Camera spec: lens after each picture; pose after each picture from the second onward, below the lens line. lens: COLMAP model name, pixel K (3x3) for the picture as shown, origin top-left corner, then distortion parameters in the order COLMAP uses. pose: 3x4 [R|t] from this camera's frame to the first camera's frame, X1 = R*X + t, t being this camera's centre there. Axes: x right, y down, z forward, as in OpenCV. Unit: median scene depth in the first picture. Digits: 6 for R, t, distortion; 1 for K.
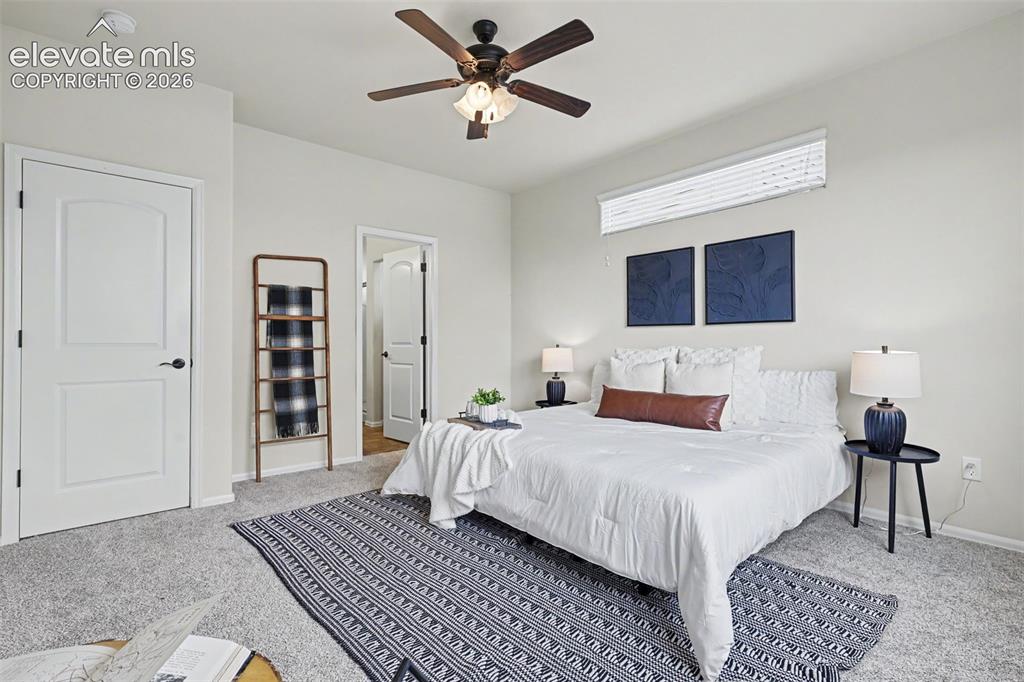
lens RADIAL K [[473.4, 0, 507.4], [0, 473.4, 338.0], [0, 0, 1]] dist [0.001975, 0.000462]
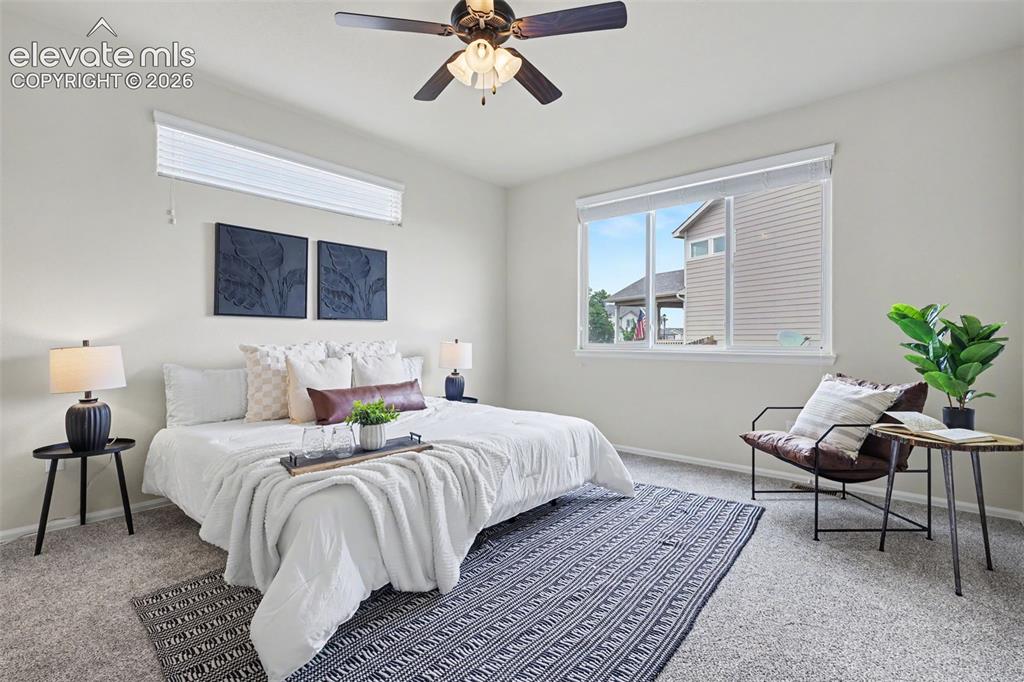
lens RADIAL K [[473.4, 0, 507.4], [0, 473.4, 338.0], [0, 0, 1]] dist [0.001975, 0.000462]
pose [[-0.143176, -0.003920, 0.989689, -0.687171], [-0.013426, 0.999908, 0.002018, 0.005253], [-0.989606, -0.012998, -0.143215, 0.798191]]
